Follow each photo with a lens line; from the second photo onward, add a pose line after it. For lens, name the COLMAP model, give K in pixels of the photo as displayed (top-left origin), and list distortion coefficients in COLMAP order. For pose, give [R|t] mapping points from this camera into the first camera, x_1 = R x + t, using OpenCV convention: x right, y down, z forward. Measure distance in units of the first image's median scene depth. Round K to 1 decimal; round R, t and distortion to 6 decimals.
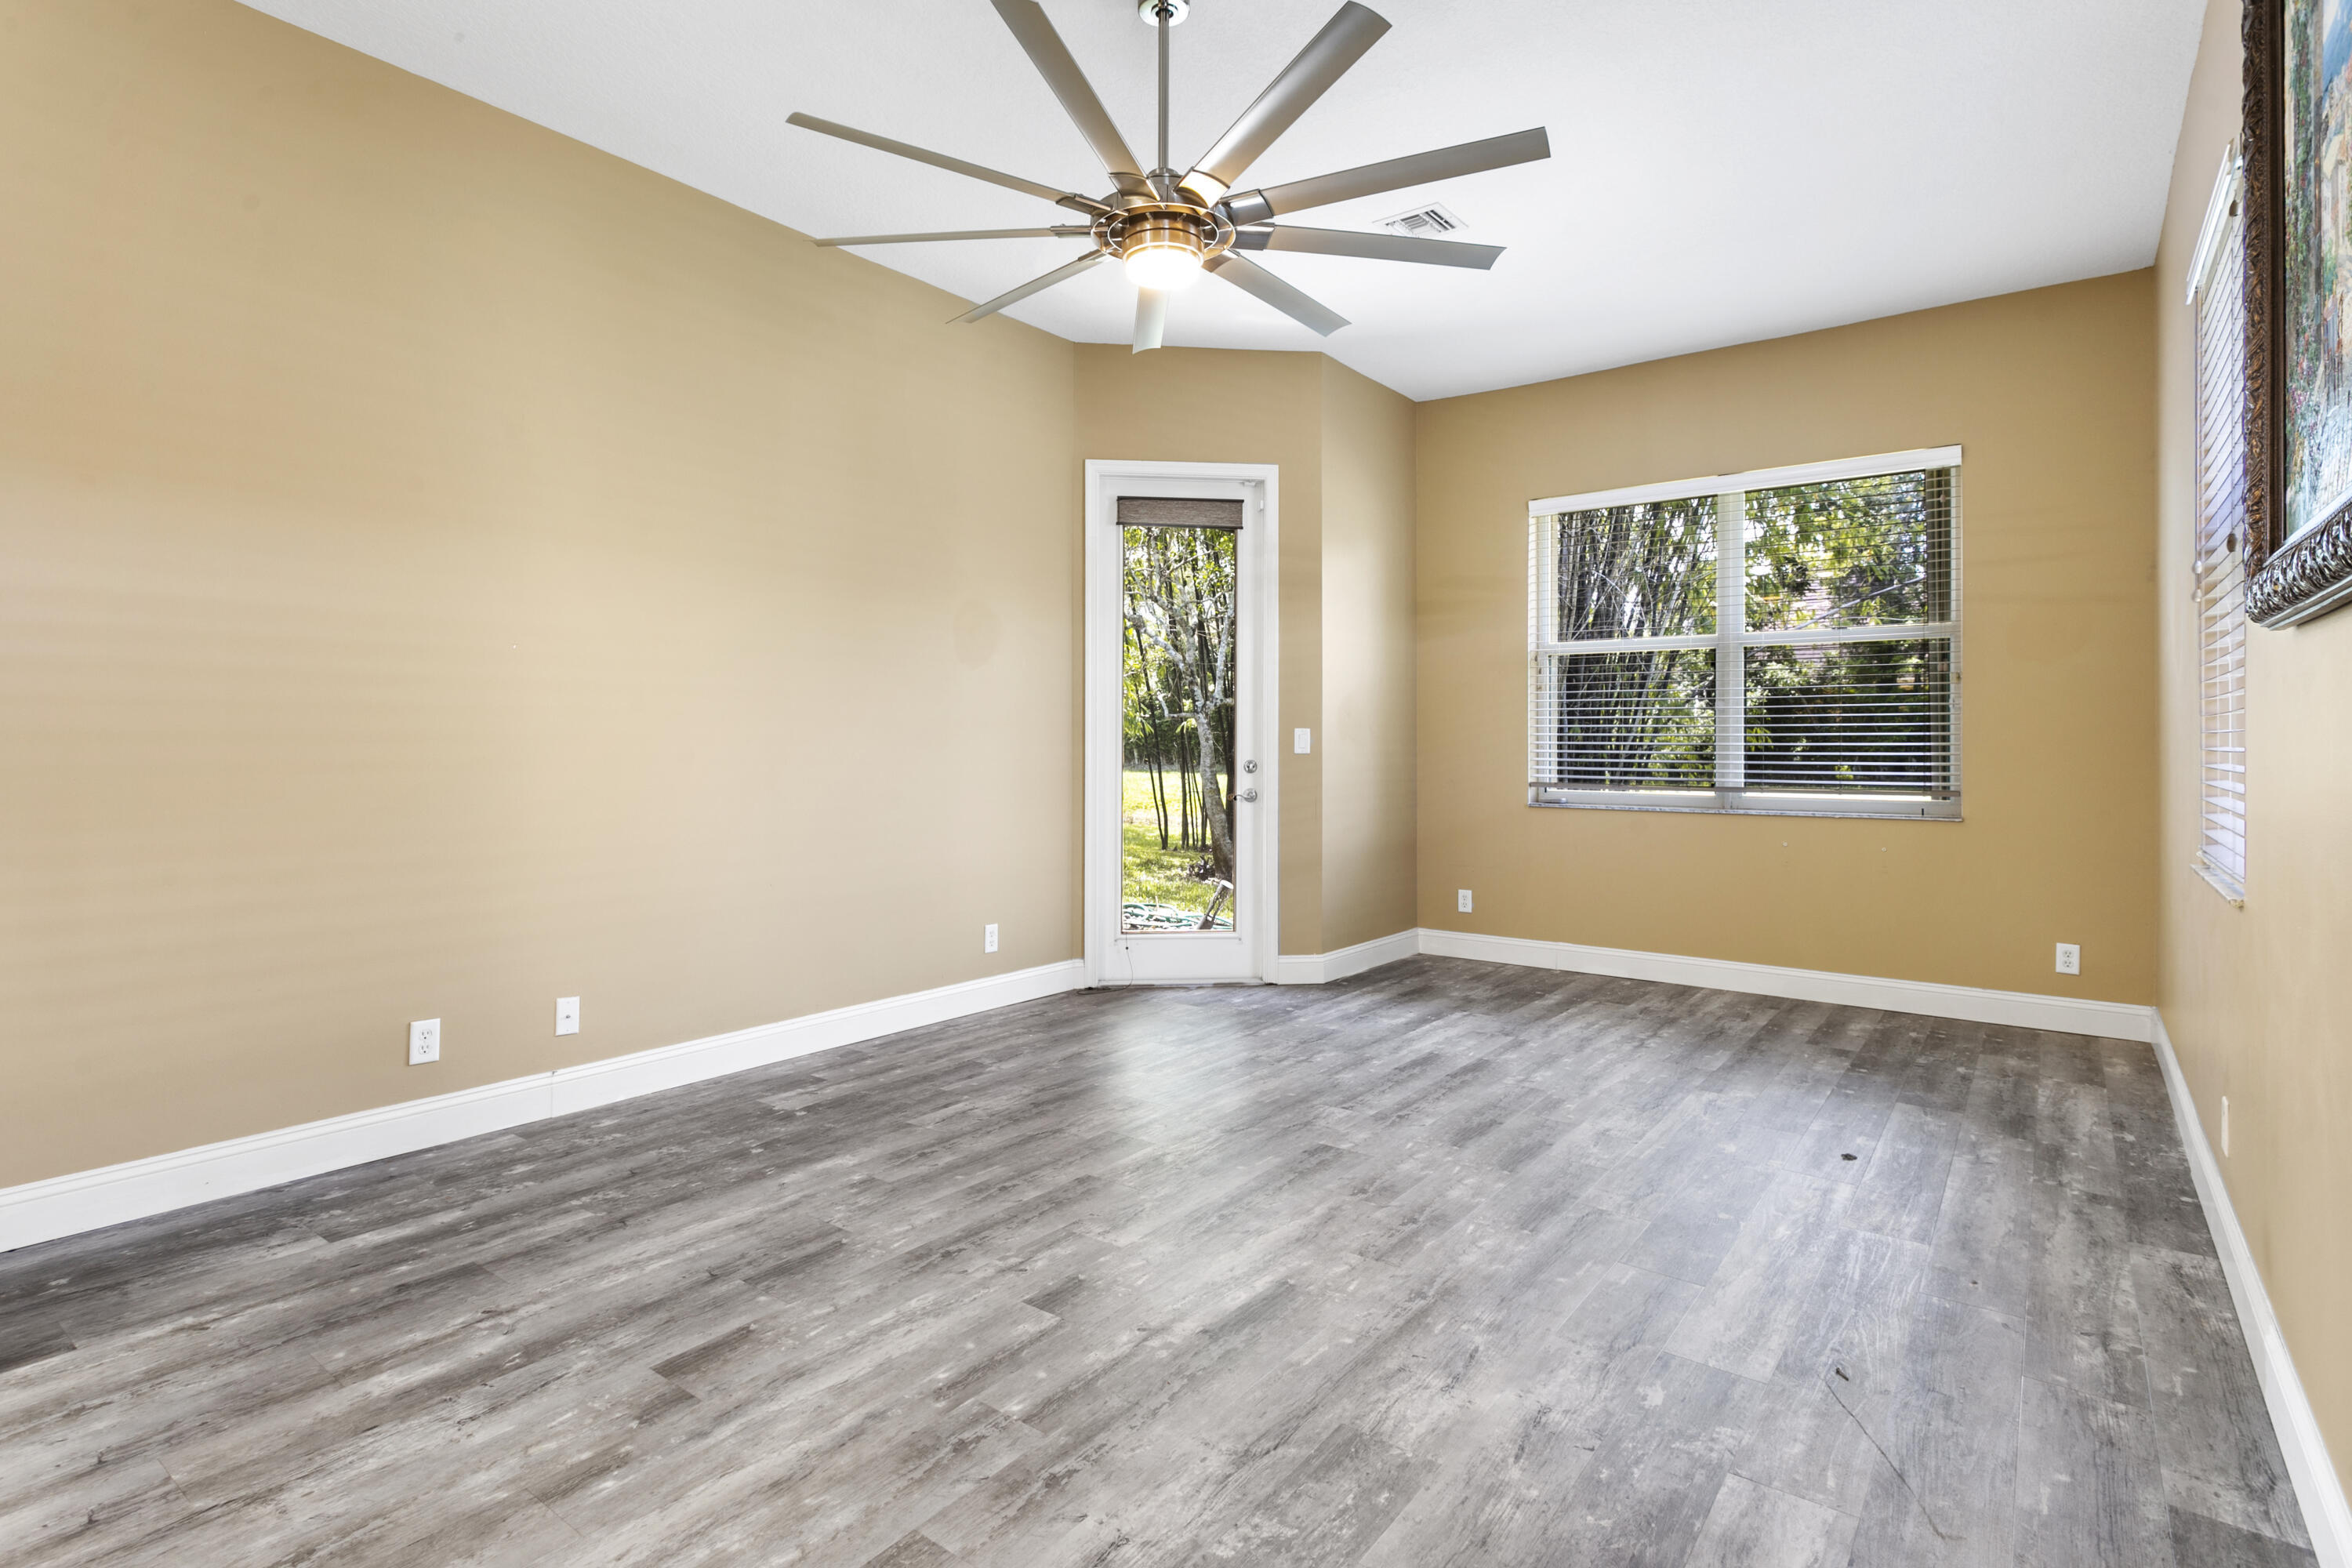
lens RADIAL K [[1201.1, 0, 1171.4], [0, 1201.1, 737.4], [0, 0, 1]] dist [0.000651, 0.000144]
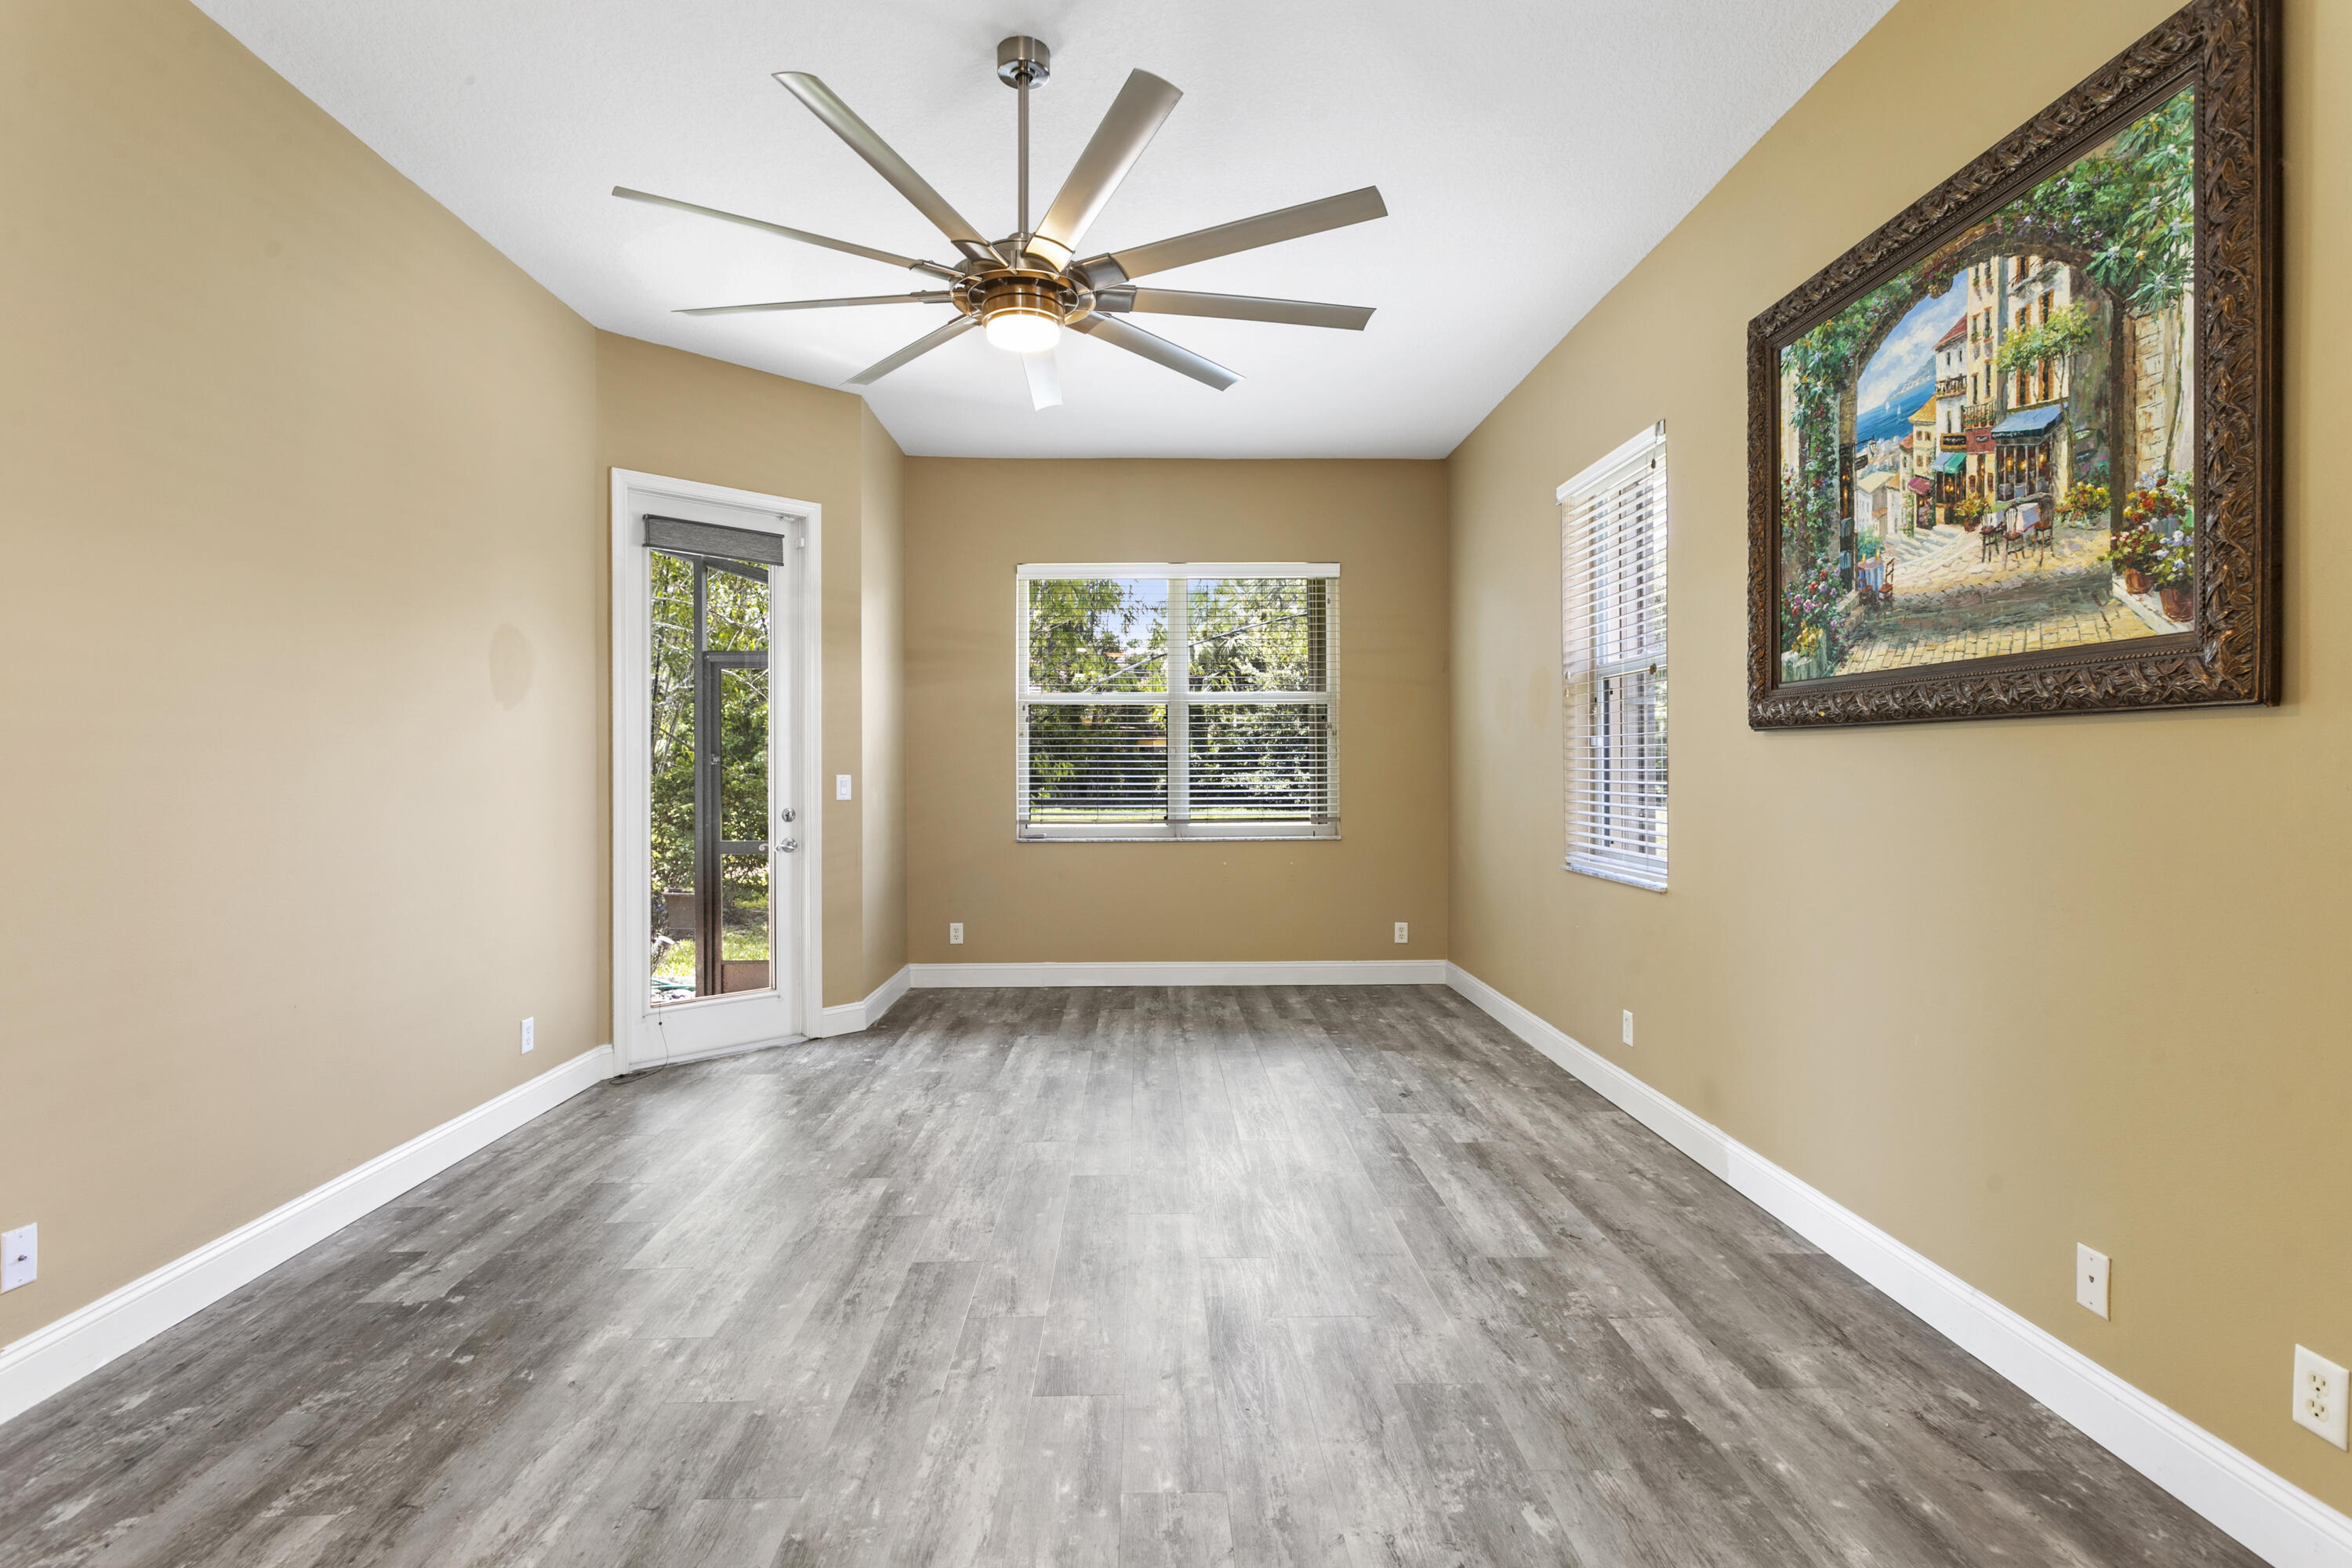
lens RADIAL K [[1156.9, 0, 1166.1], [0, 1156.9, 768.5], [0, 0, 1]] dist [0.002491, 0.000346]
pose [[0.768146, -0.007008, 0.640236, -0.434461], [0.002325, 0.999964, 0.008156, -0.029100], [-0.640270, -0.004776, 0.768135, 0.149748]]
